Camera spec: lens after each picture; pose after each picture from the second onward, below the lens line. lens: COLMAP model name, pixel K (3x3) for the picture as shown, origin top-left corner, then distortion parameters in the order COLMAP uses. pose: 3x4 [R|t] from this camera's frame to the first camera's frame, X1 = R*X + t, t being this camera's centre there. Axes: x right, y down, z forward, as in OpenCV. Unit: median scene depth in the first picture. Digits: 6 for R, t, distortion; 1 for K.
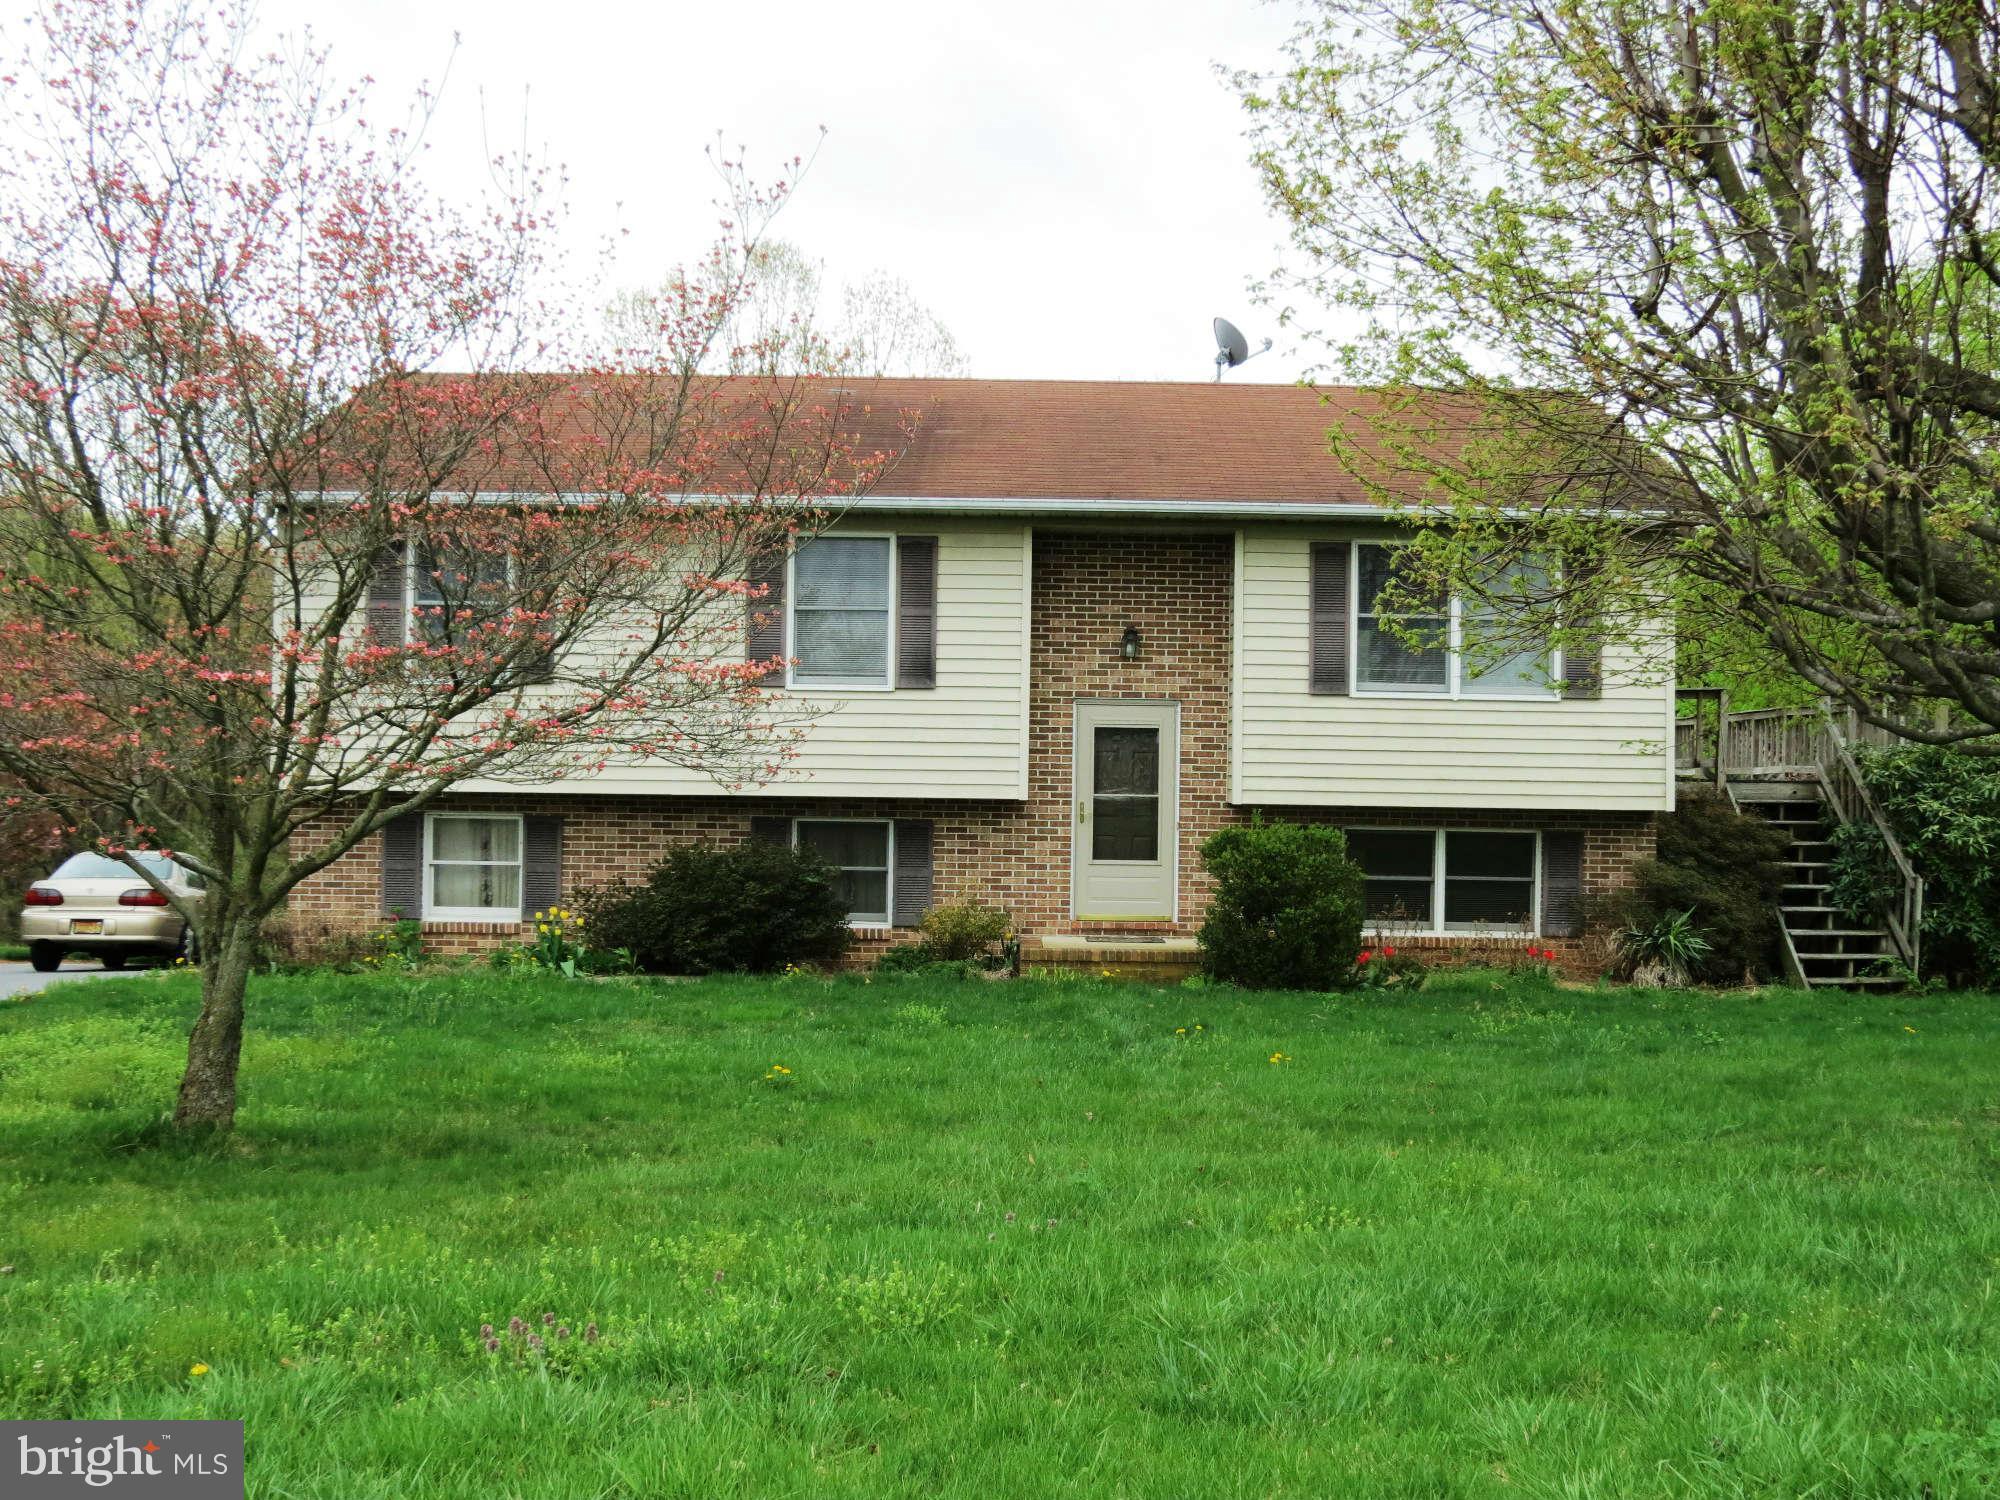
lens RADIAL K [[2170.3, 0, 1000.0], [0, 2170.3, 750.0], [0, 0, 1]] dist [-0.048212, 0.015892]
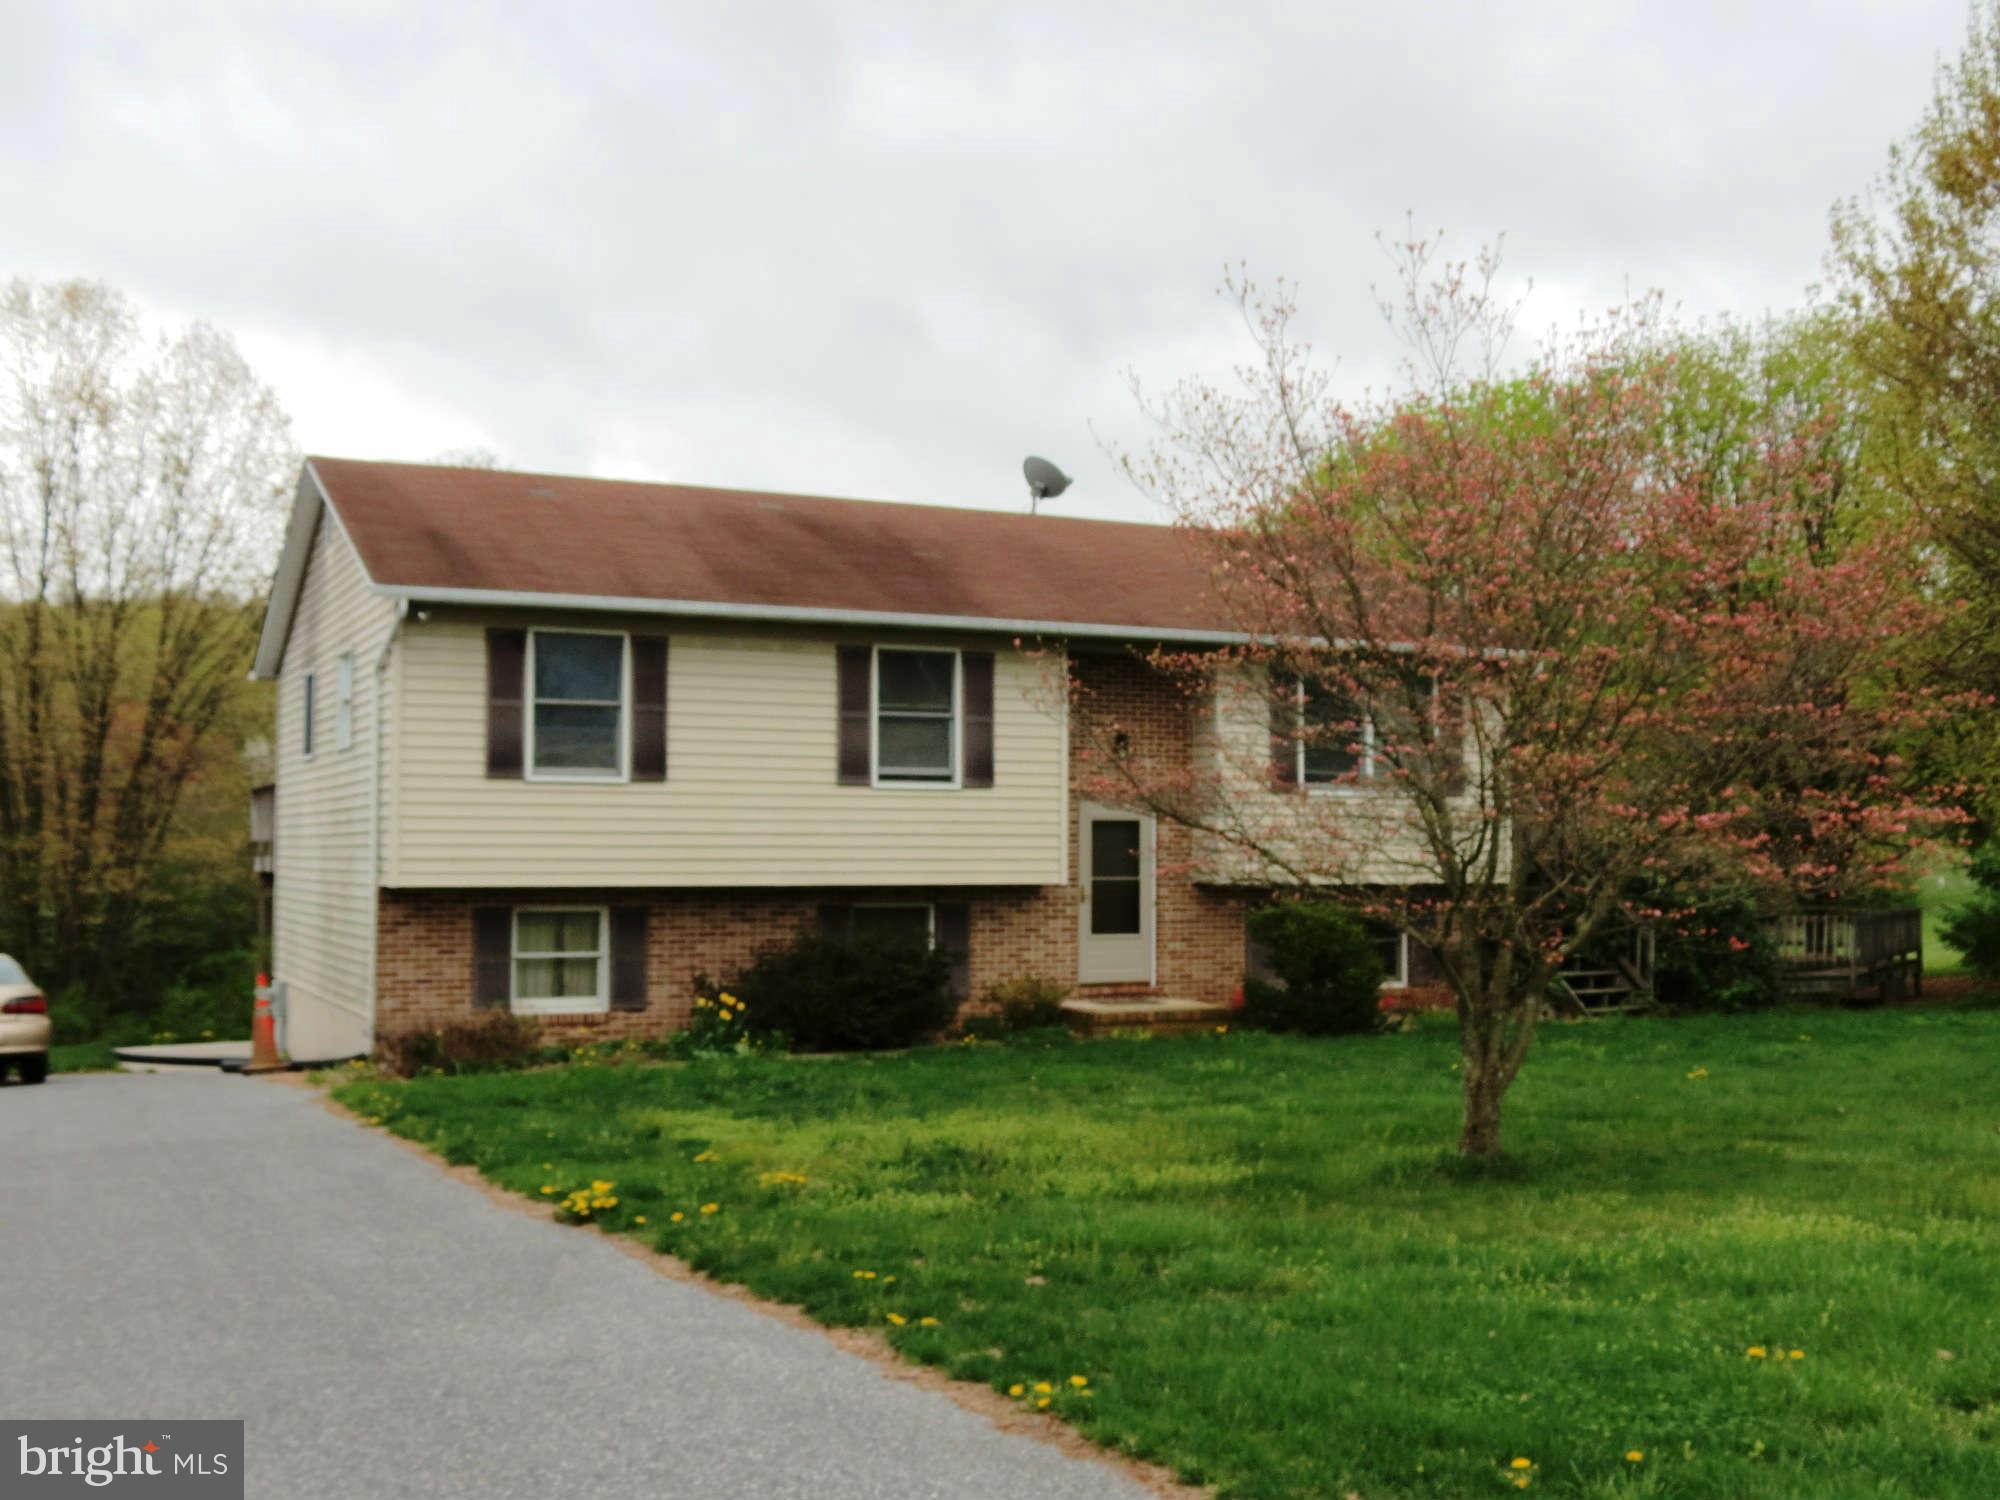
lens RADIAL K [[2042.3, 0, 1000.0], [0, 2042.3, 750.0], [0, 0, 1]] dist [-0.080570, -0.003360]
pose [[0.902065, 0.009739, 0.431491, -0.473638], [0.004681, 0.999466, -0.032345, -0.012891], [-0.431575, 0.031197, 0.901537, 0.037433]]
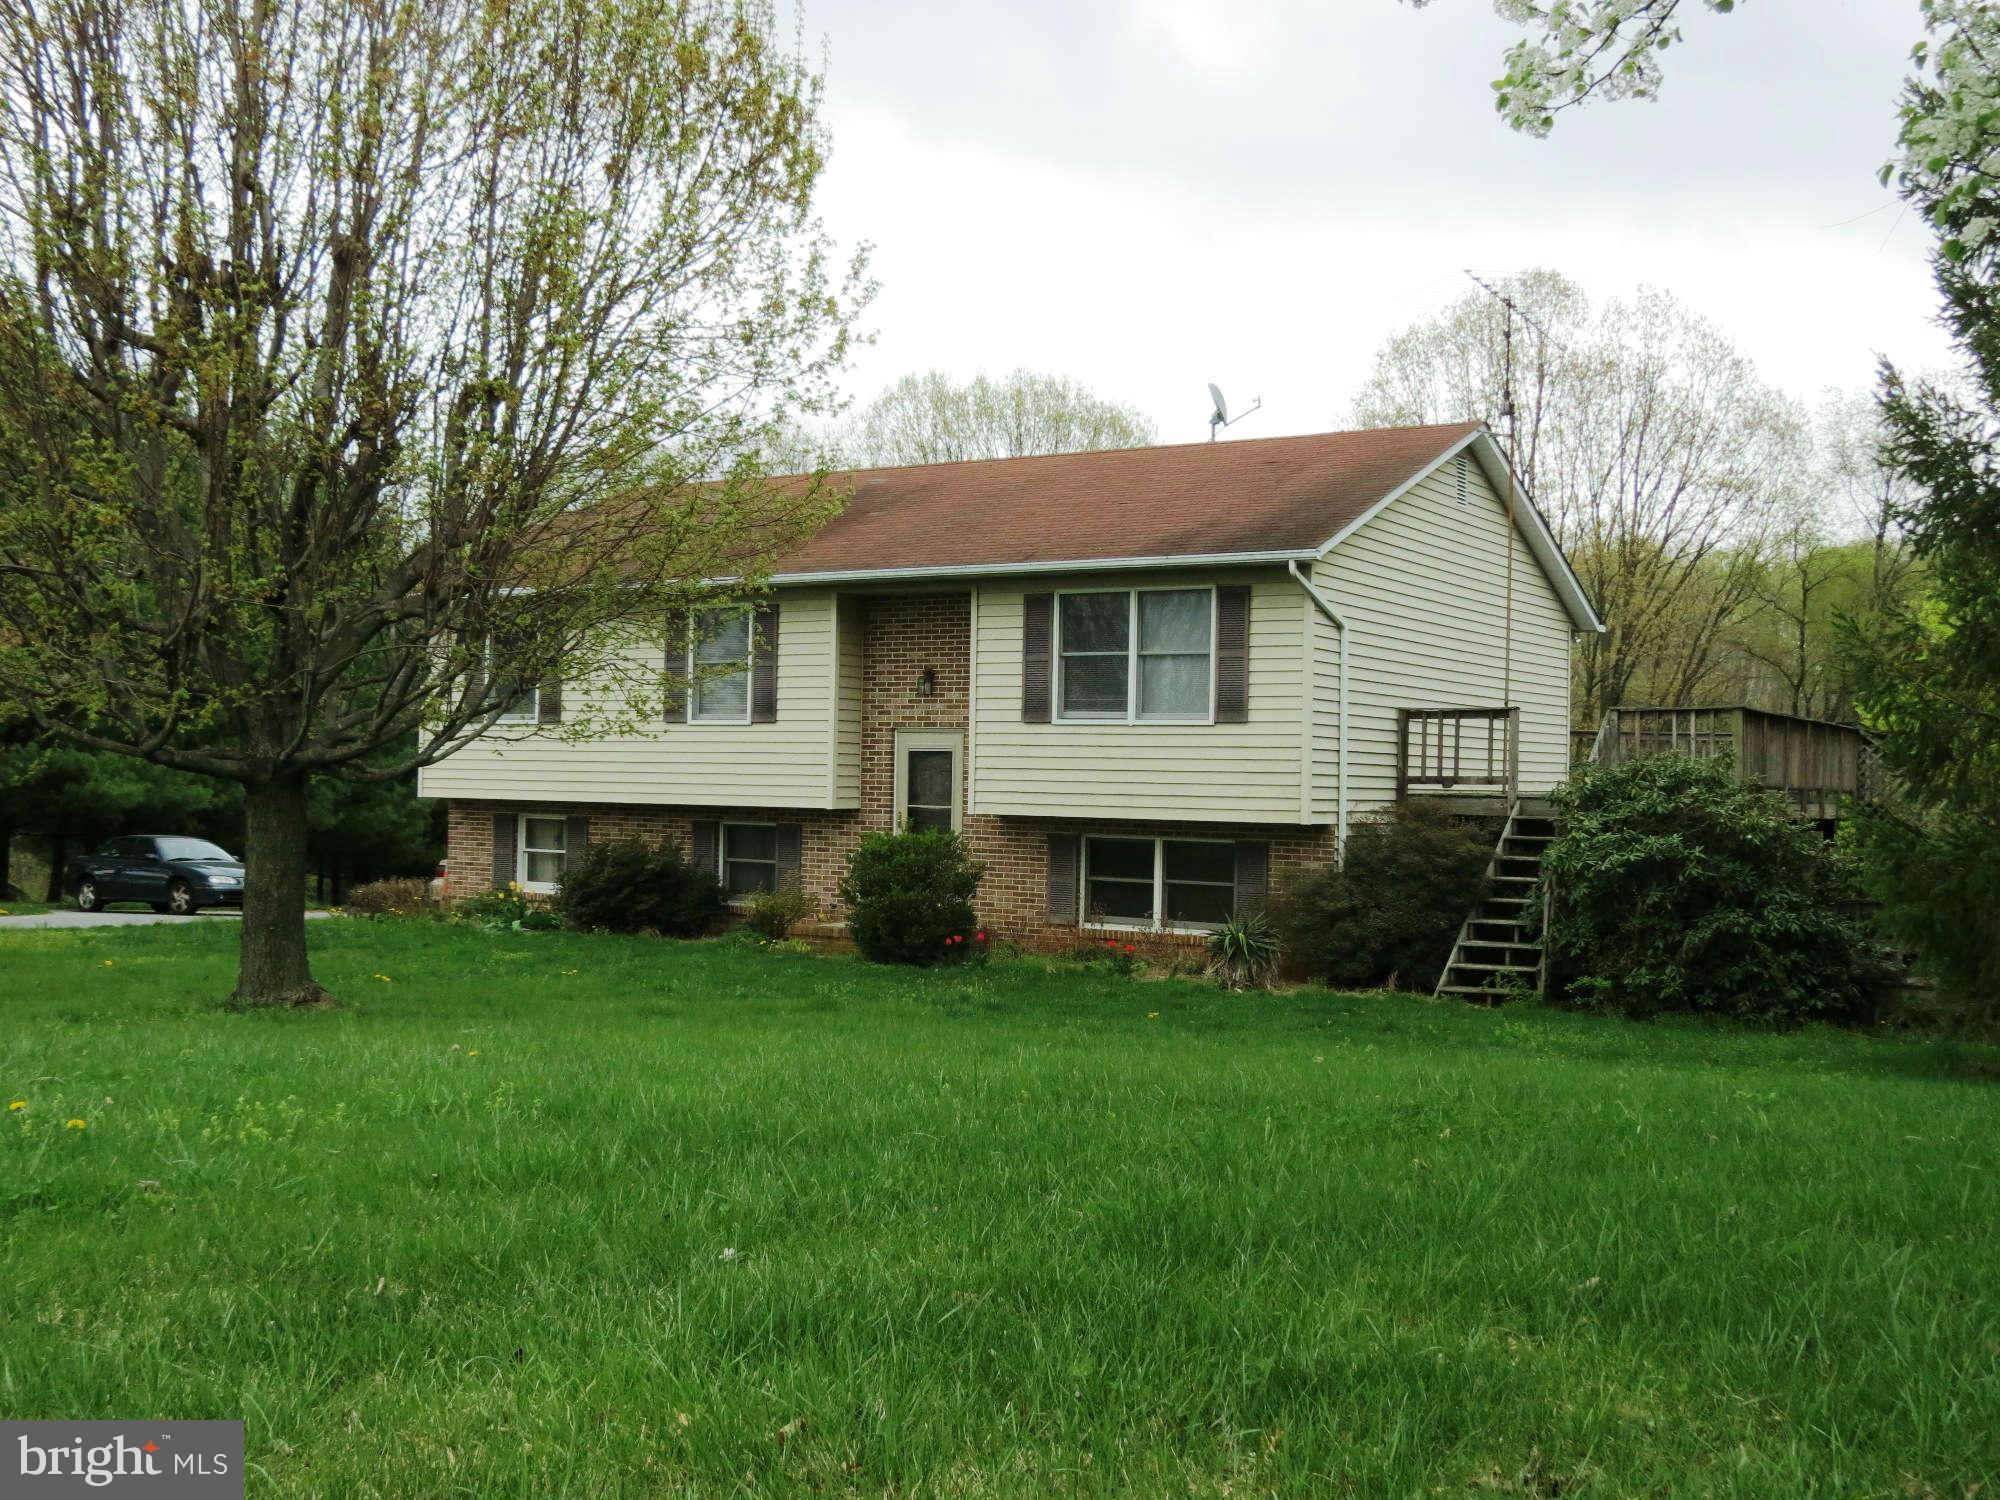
lens RADIAL K [[2170.3, 0, 1000.0], [0, 2170.3, 750.0], [0, 0, 1]] dist [-0.048212, 0.015892]
pose [[0.820328, -0.007903, -0.571838, 0.798267], [-0.002649, 0.999841, -0.017618, 0.010540], [0.571887, 0.015968, 0.820177, 0.014804]]
